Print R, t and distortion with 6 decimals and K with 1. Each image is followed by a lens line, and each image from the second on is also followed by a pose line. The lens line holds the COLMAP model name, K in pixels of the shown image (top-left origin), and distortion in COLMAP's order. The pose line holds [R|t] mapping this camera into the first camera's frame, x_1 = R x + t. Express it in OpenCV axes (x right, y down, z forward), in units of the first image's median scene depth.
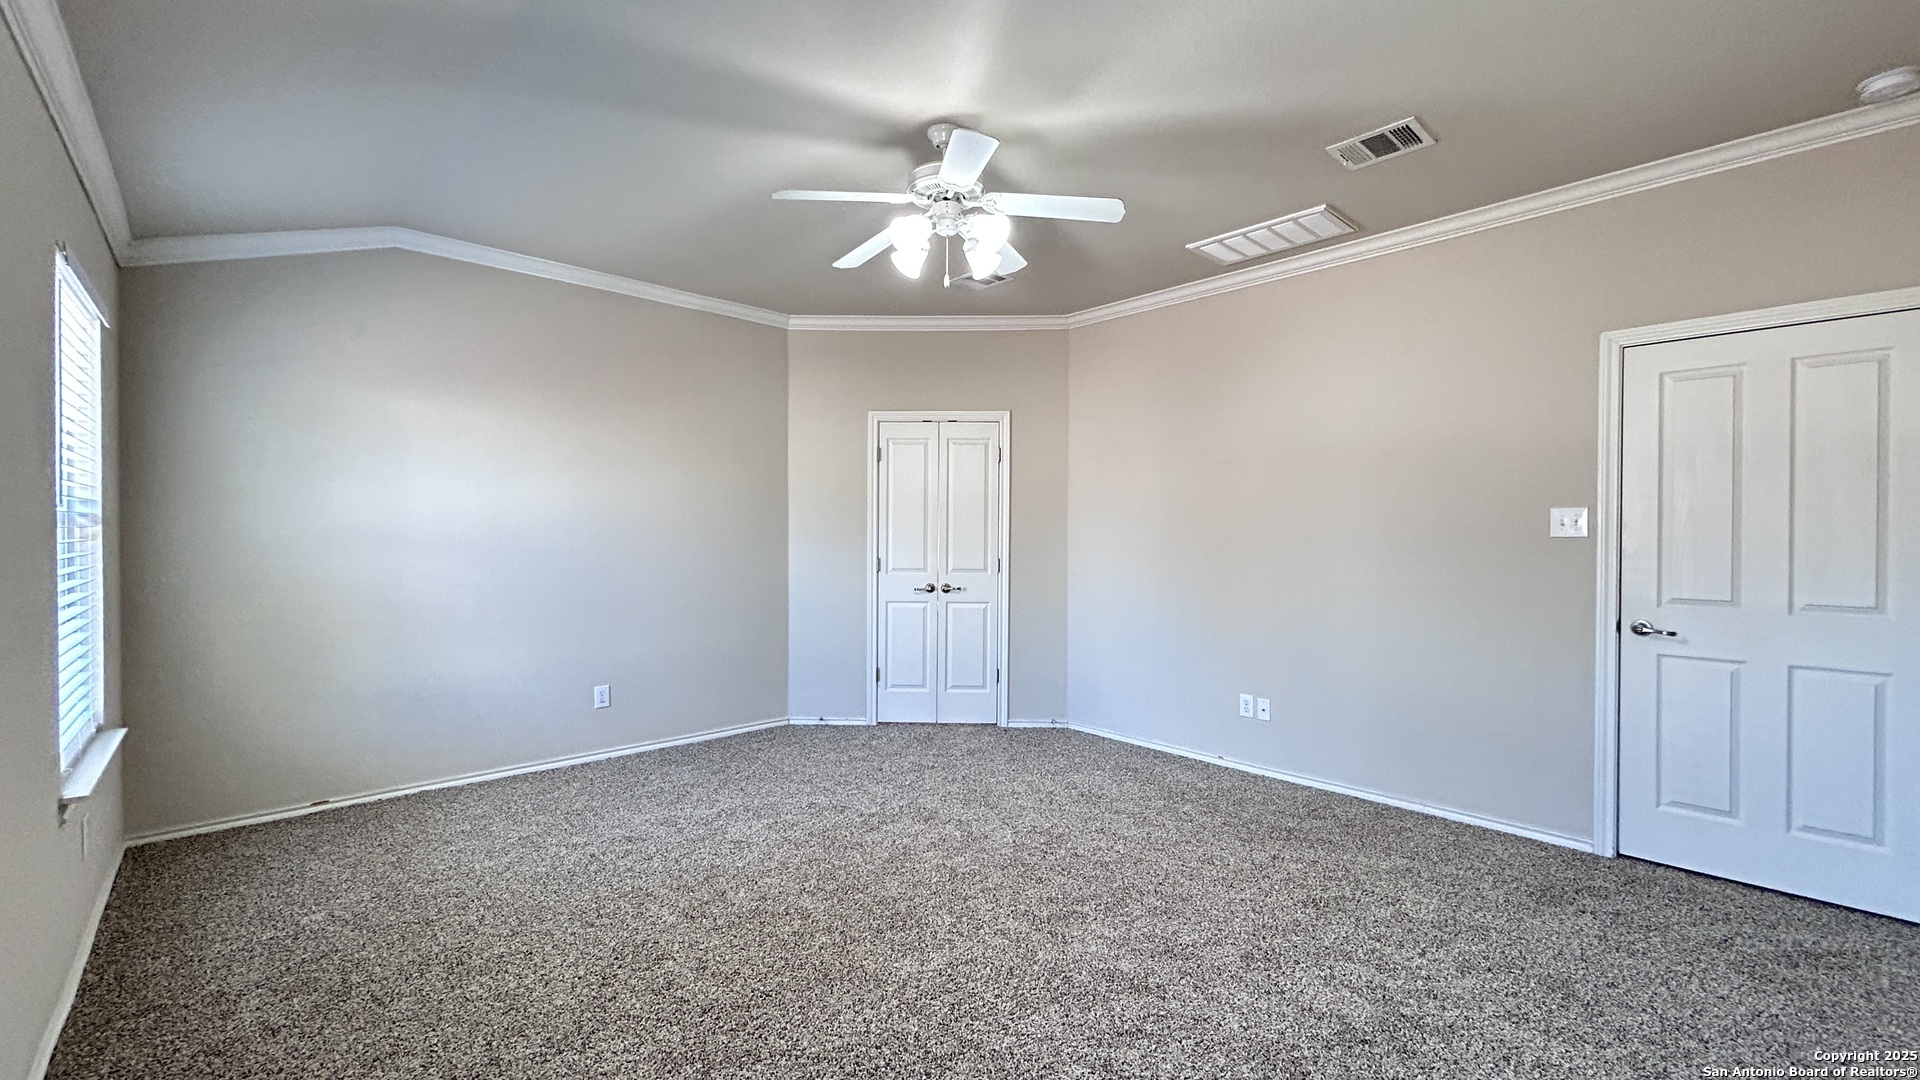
lens RADIAL K [[767.3, 0, 964.0], [0, 767.3, 535.7], [0, 0, 1]] dist [0.002280, 0.001156]
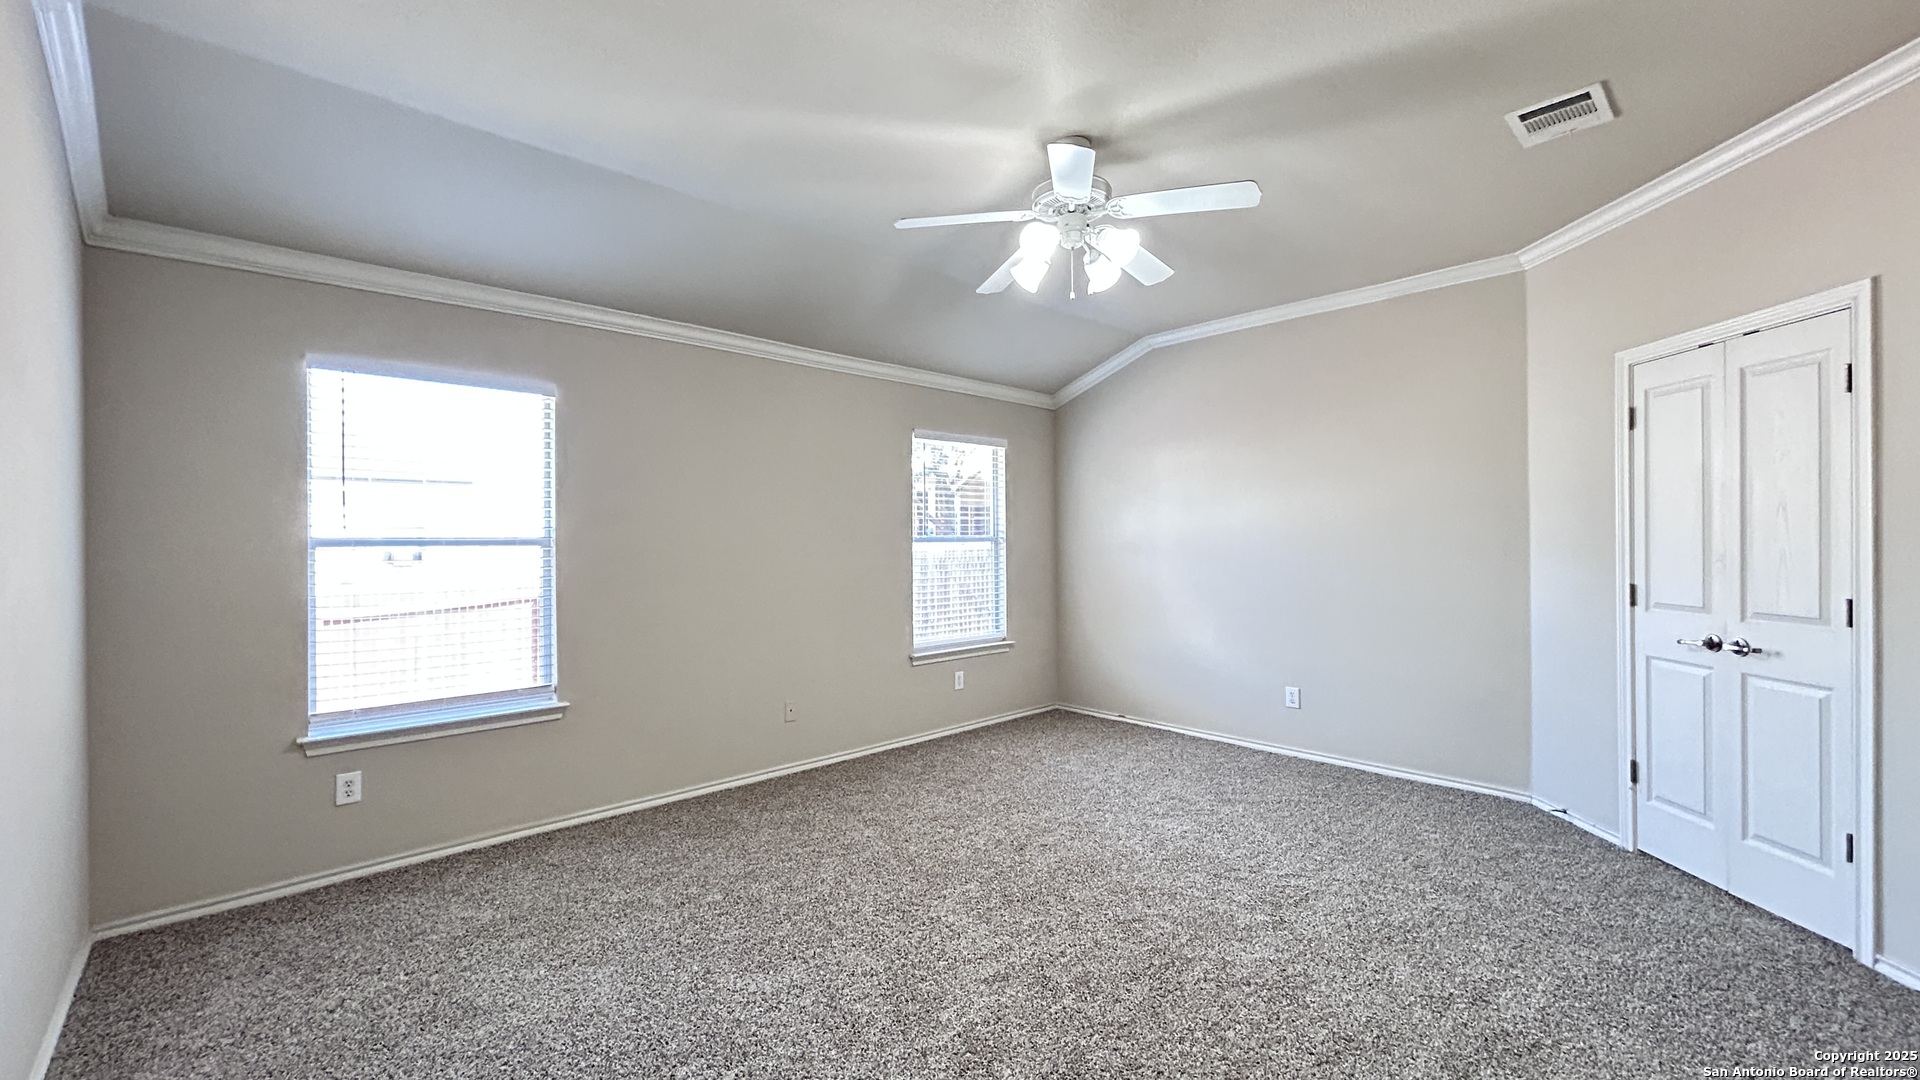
lens RADIAL K [[767.3, 0, 966.6], [0, 767.3, 542.5], [0, 0, 1]] dist [0.002280, 0.001156]
pose [[0.013102, -0.002002, -0.999912, 0.509976], [0.000719, 0.999998, -0.001992, -0.004215], [0.999914, -0.000692, 0.013103, 0.453751]]
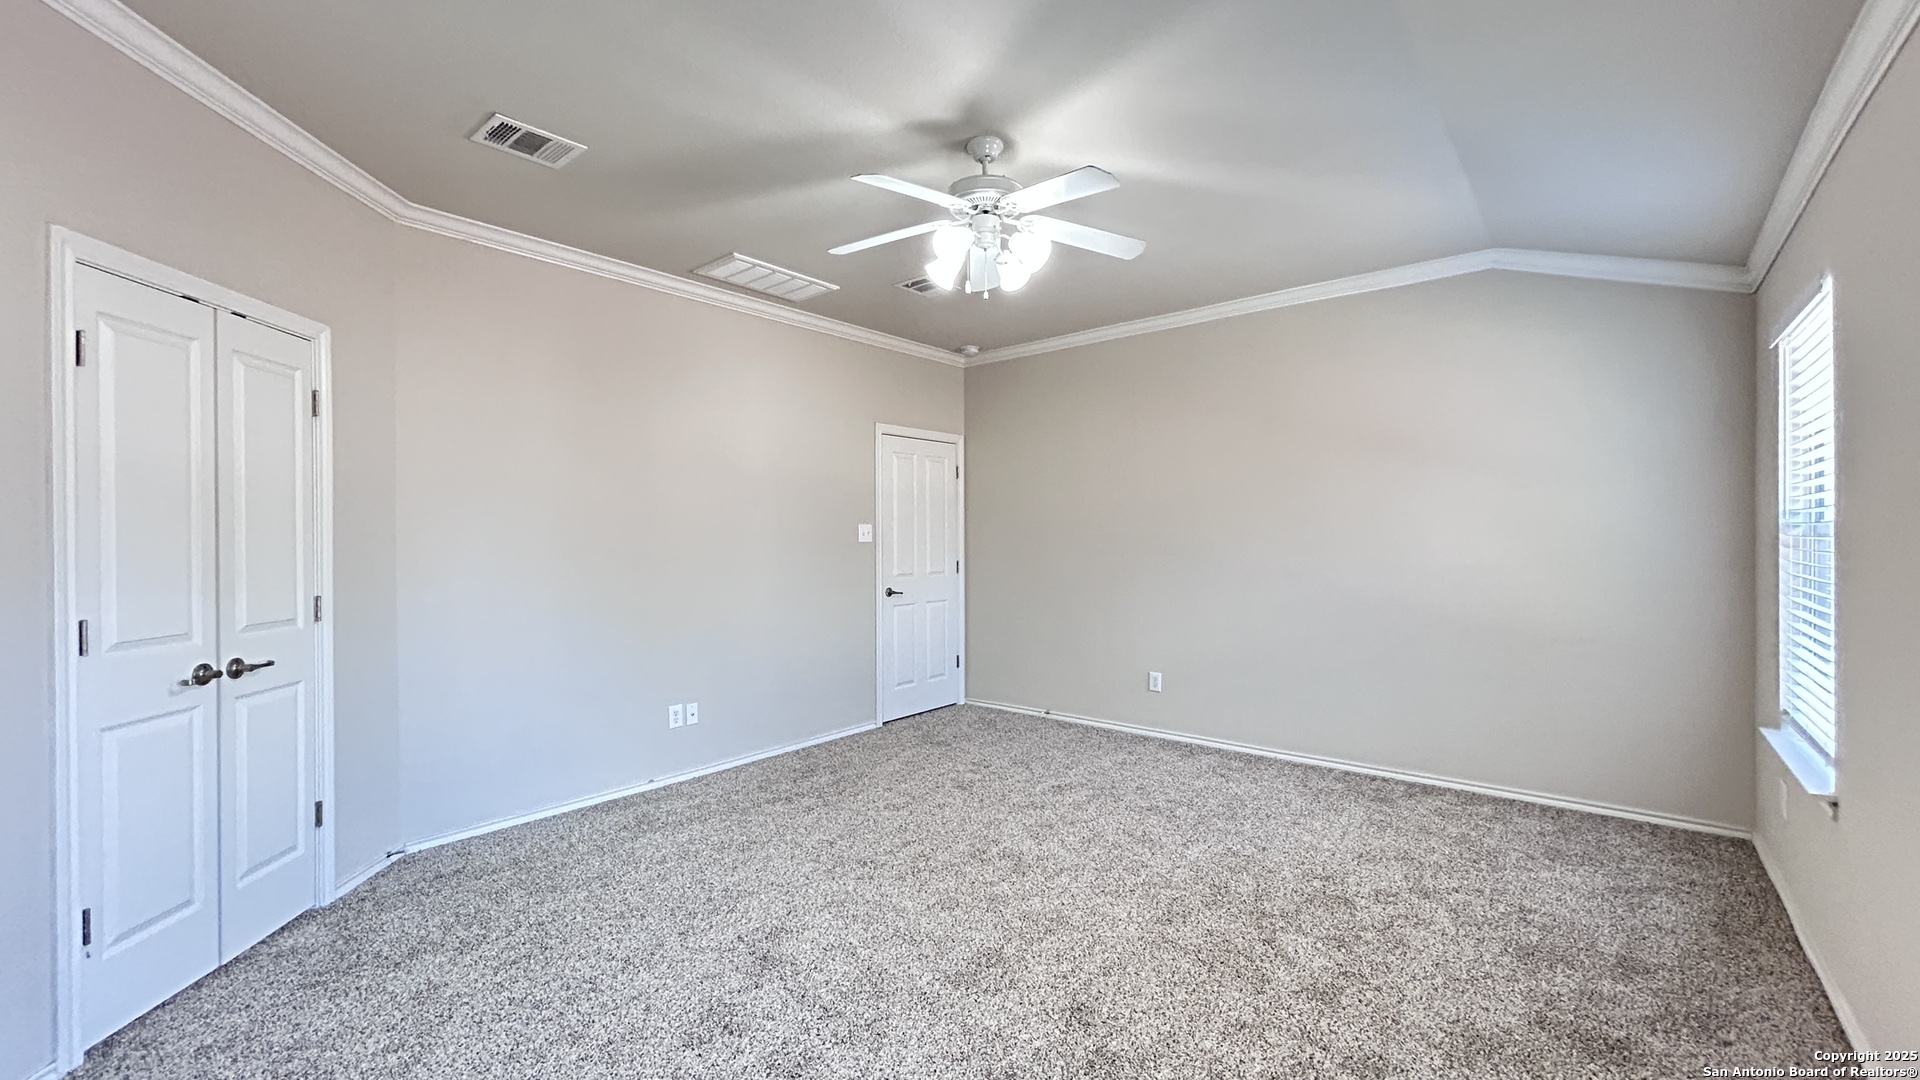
lens RADIAL K [[767.3, 0, 964.8], [0, 767.3, 534.4], [0, 0, 1]] dist [0.002280, 0.001156]
pose [[-0.121108, -0.004174, 0.992631, -0.545155], [0.005030, 0.999976, 0.004818, -0.013480], [-0.992627, 0.005576, -0.121084, 0.616917]]
